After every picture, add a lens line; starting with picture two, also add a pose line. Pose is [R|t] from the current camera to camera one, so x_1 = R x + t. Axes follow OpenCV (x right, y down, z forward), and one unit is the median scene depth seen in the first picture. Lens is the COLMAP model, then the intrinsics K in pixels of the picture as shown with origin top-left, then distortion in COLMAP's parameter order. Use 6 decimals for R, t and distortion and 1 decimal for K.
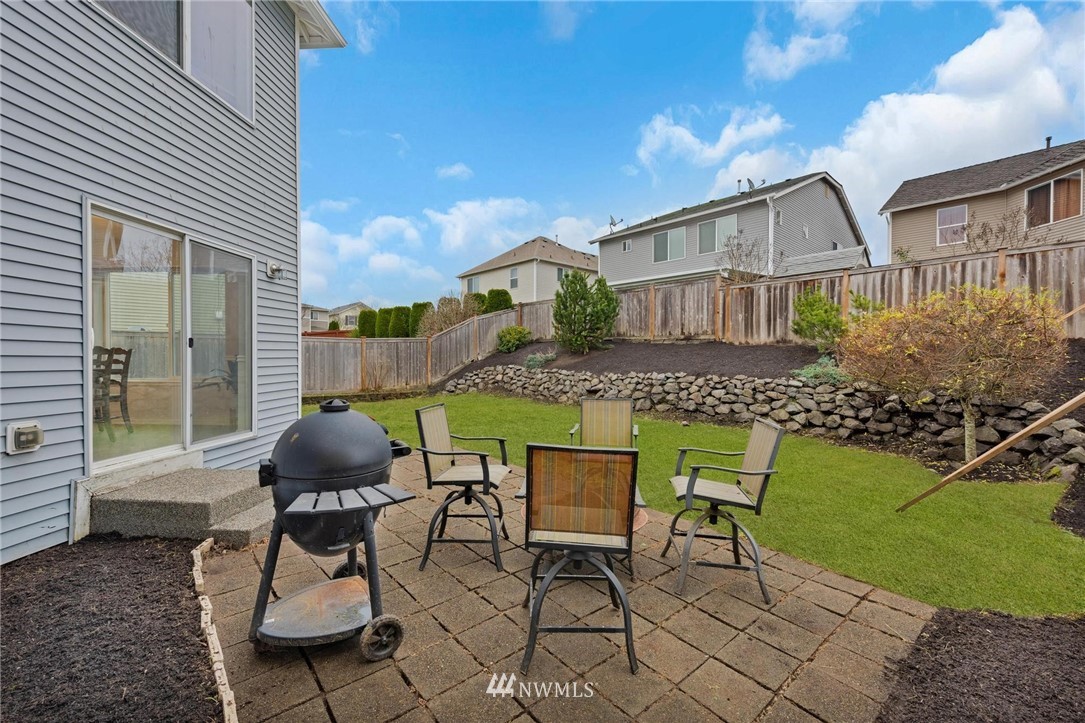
lens RADIAL K [[449.5, 0, 543.4], [0, 449.5, 359.1], [0, 0, 1]] dist [0.000512, 0.000026]
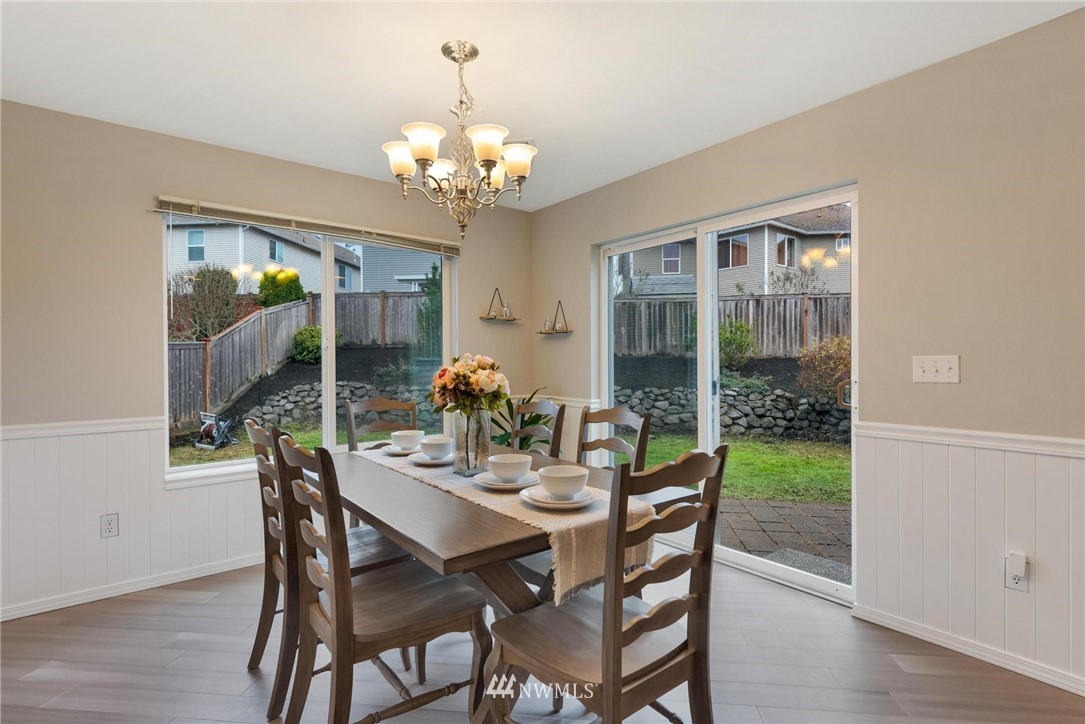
lens RADIAL K [[517.3, 0, 544.8], [0, 517.3, 359.7], [0, 0, 1]] dist [0.004682, -0.000176]
pose [[0.746730, -0.007231, 0.665088, -0.663252], [0.006959, 0.999971, 0.003059, -0.038454], [-0.665091, 0.002344, 0.746759, 0.287911]]
